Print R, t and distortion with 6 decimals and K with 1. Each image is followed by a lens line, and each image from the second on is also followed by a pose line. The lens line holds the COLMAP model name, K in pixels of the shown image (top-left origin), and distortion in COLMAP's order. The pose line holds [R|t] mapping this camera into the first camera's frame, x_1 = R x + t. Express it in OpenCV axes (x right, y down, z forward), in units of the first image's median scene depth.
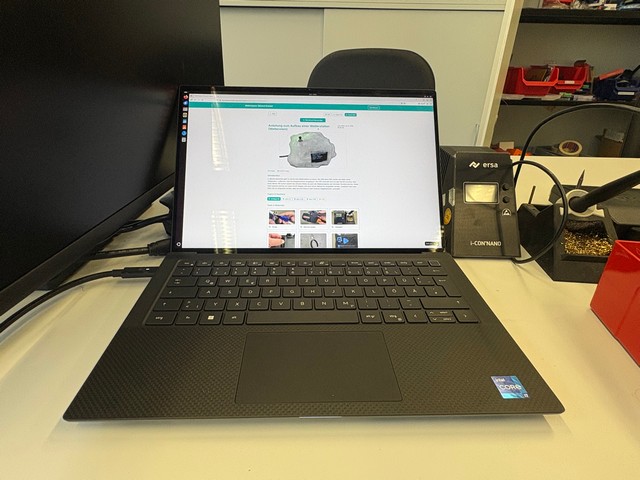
lens RADIAL K [[370.3, 0, 315.8], [0, 370.3, 247.6], [0, 0, 1]] dist [-0.002659, -0.001990]
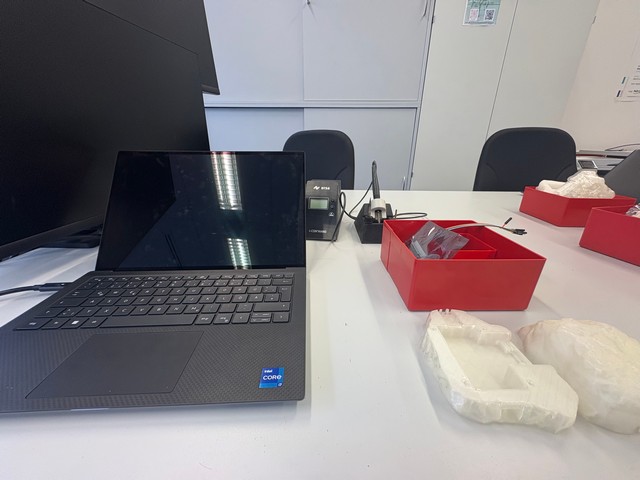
lens RADIAL K [[259.0, 0, 338.2], [0, 259.0, 211.0], [0, 0, 1]] dist [-0.003530, -0.000227]
pose [[0.999126, -0.005421, 0.041445, 0.430700], [0.013479, 0.980366, -0.196723, -0.000997], [-0.039565, 0.197110, 0.979583, 0.010883]]
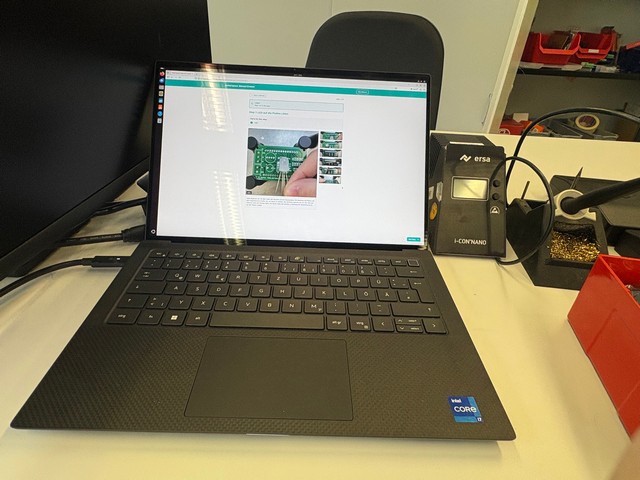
lens RADIAL K [[370.3, 0, 320.1], [0, 370.3, 242.1], [0, 0, 1]] dist [-0.002659, -0.001990]
pose [[0.999137, 0.039918, -0.011438, 0.079144], [-0.038679, 0.994878, 0.093393, -0.086489], [0.015107, -0.092870, 0.995564, 0.031334]]
